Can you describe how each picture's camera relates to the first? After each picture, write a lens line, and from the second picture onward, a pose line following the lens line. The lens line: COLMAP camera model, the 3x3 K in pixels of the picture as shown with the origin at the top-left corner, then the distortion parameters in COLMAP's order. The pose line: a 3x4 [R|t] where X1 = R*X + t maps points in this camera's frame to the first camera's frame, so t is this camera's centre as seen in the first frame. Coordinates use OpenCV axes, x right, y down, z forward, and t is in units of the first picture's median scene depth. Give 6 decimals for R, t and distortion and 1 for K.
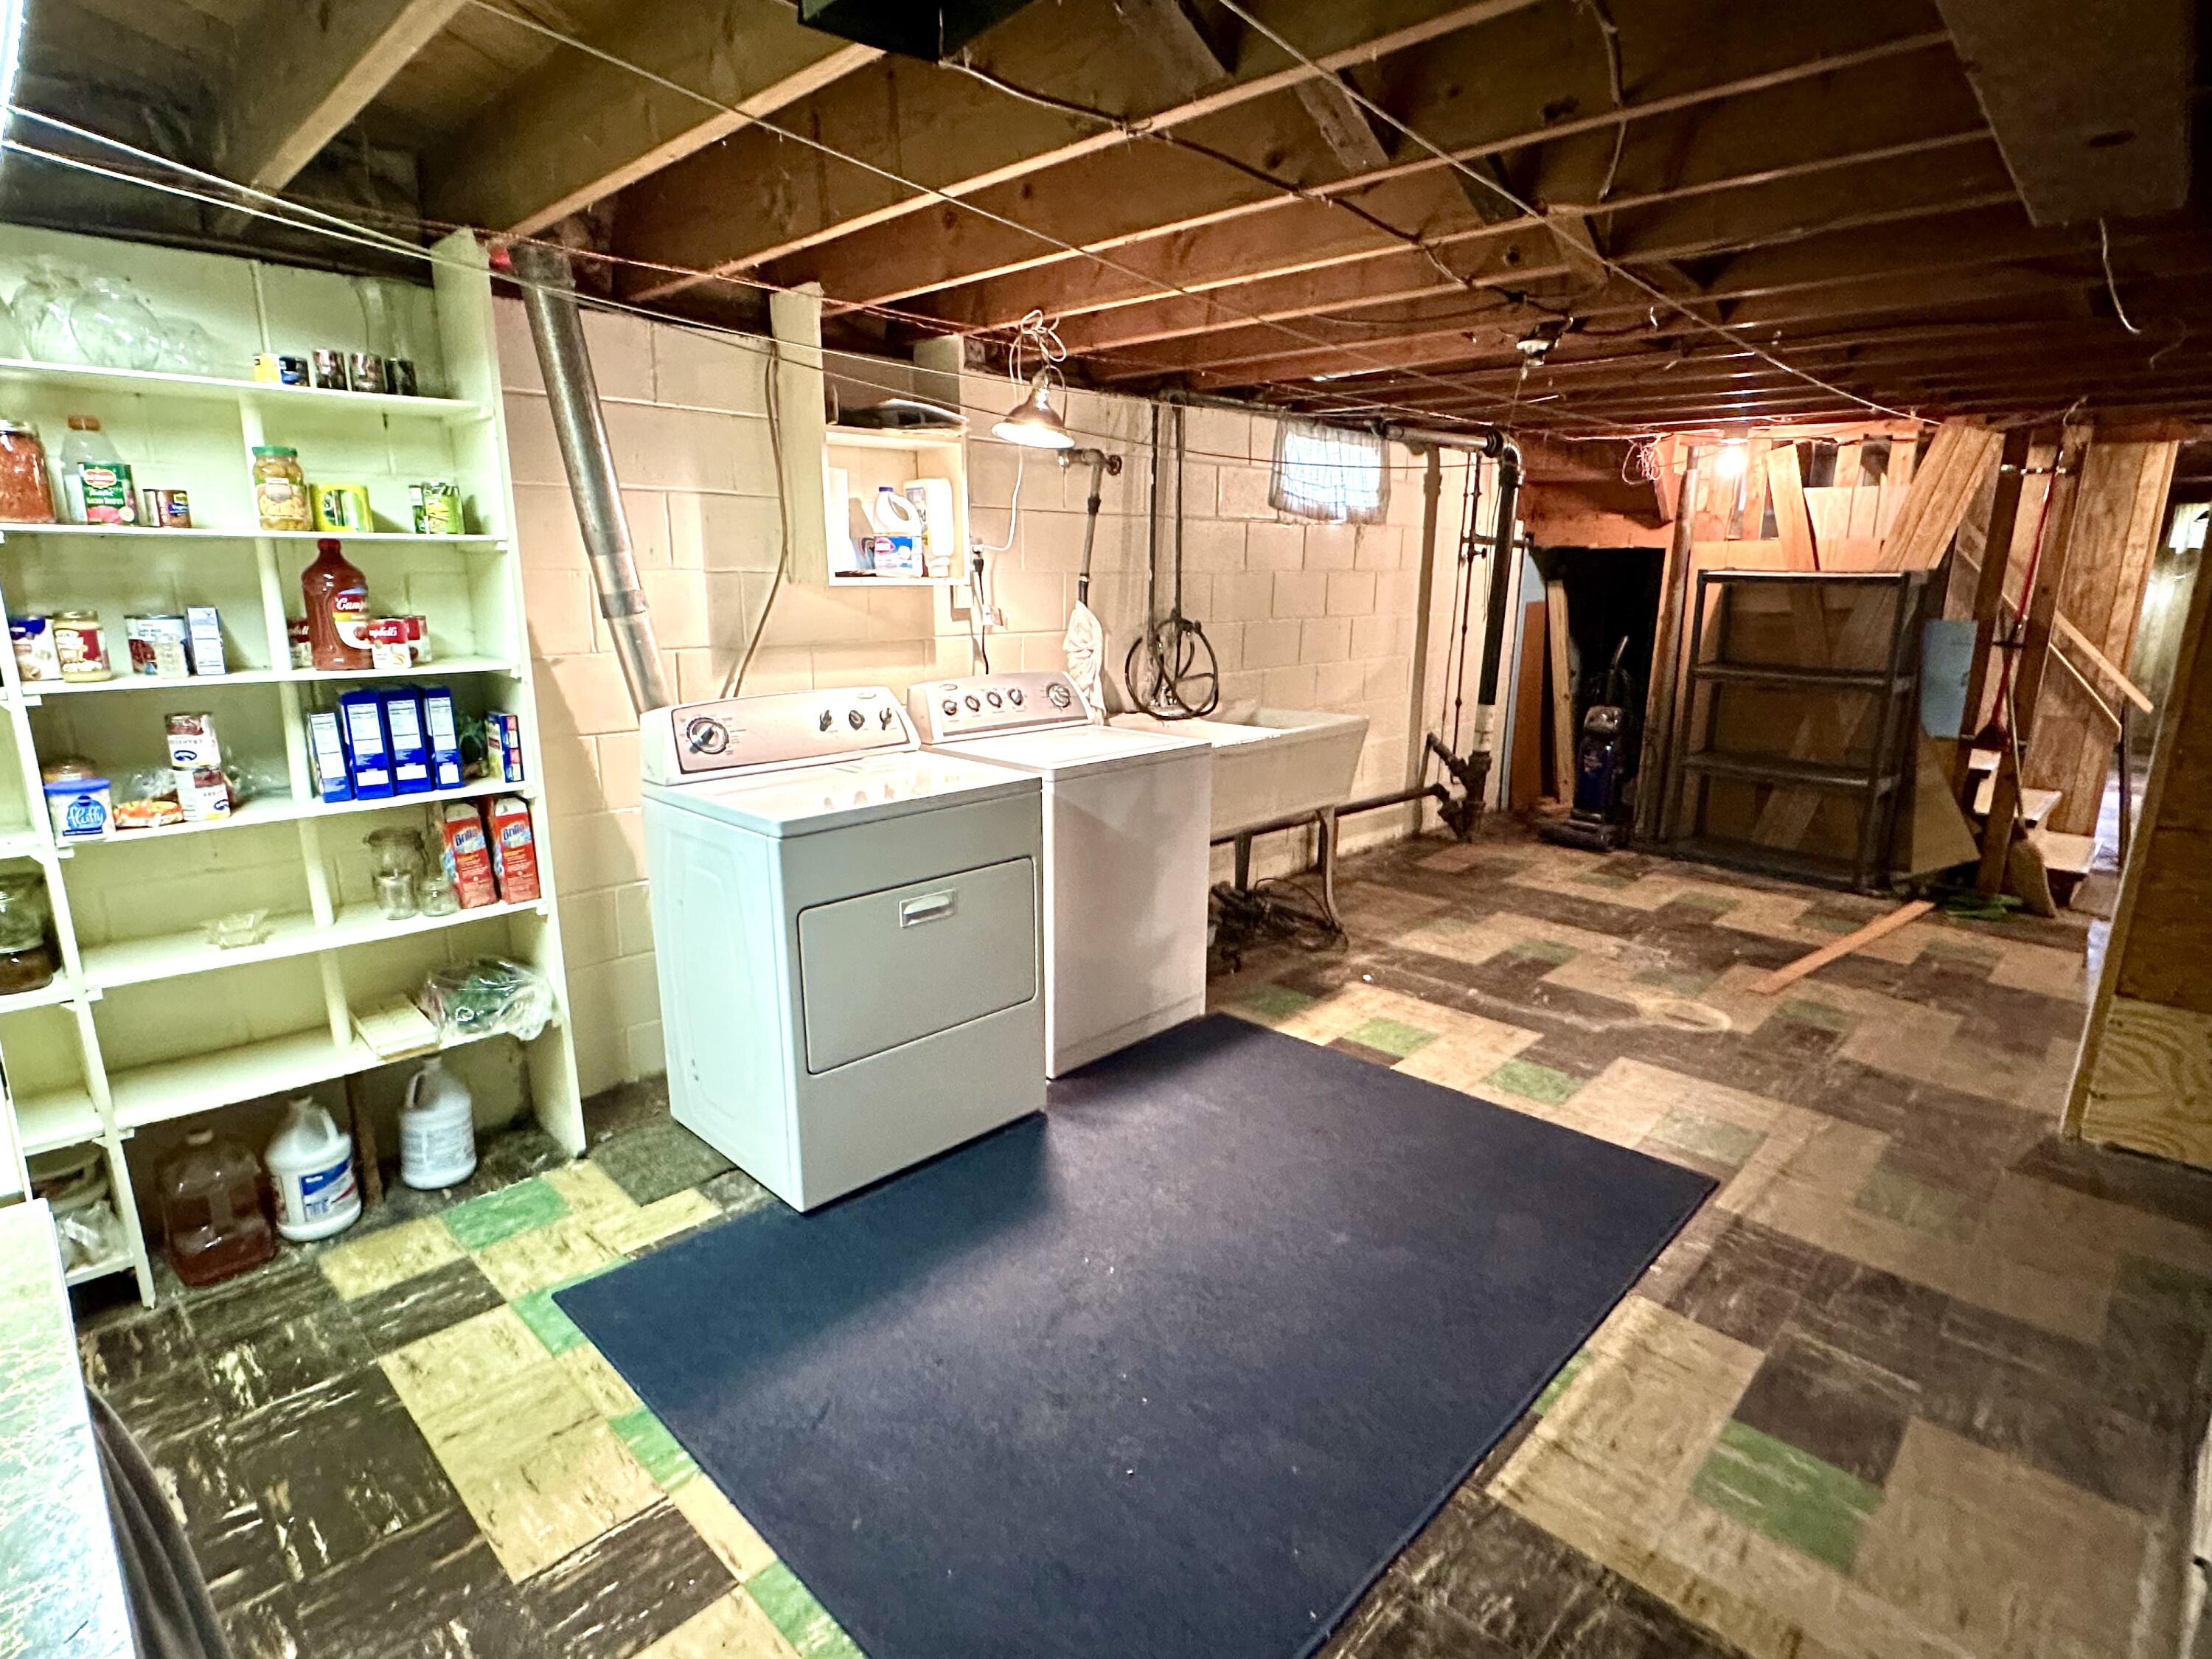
lens RADIAL K [[1143.9, 0, 1099.8], [0, 1143.9, 840.2], [0, 0, 1]] dist [-0.005158, 0.000046]
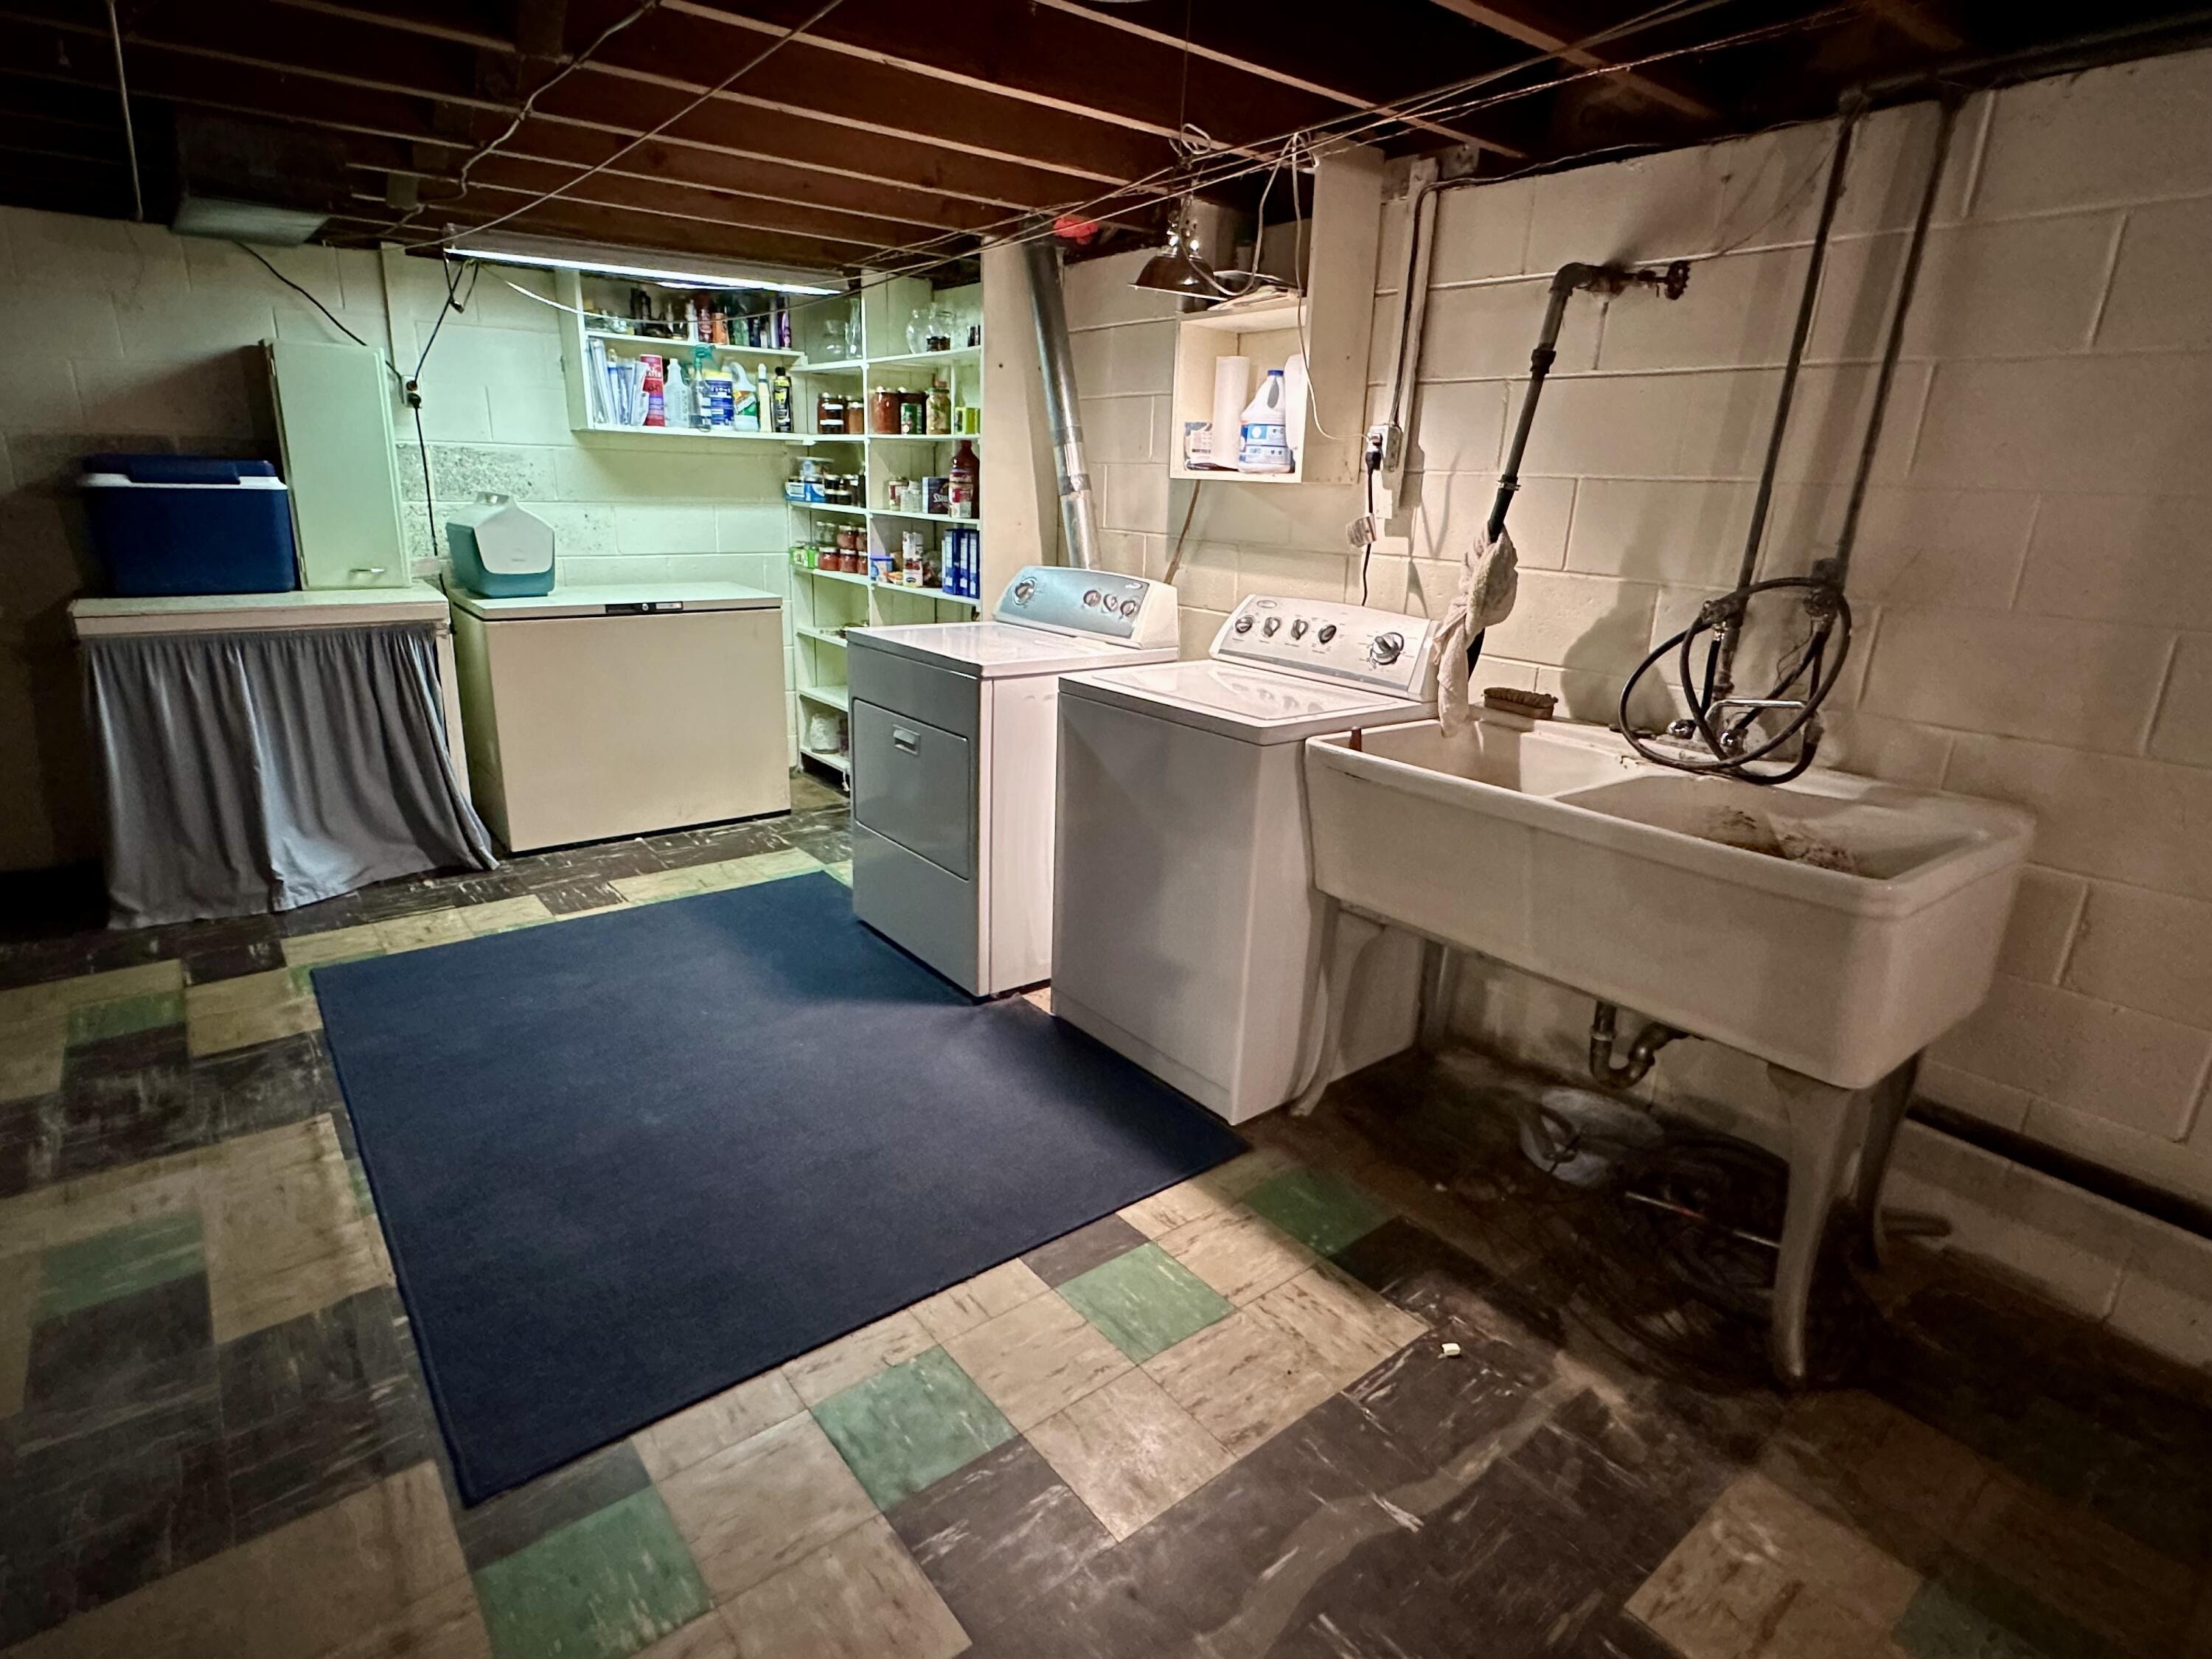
lens RADIAL K [[1143.9, 0, 1097.2], [0, 1143.9, 827.6], [0, 0, 1]] dist [-0.005158, 0.000046]
pose [[-0.129218, 0.278599, -0.951675, 1.132334], [-0.267870, 0.914234, 0.304010, -0.314212], [0.954750, 0.294208, -0.043507, 1.465333]]
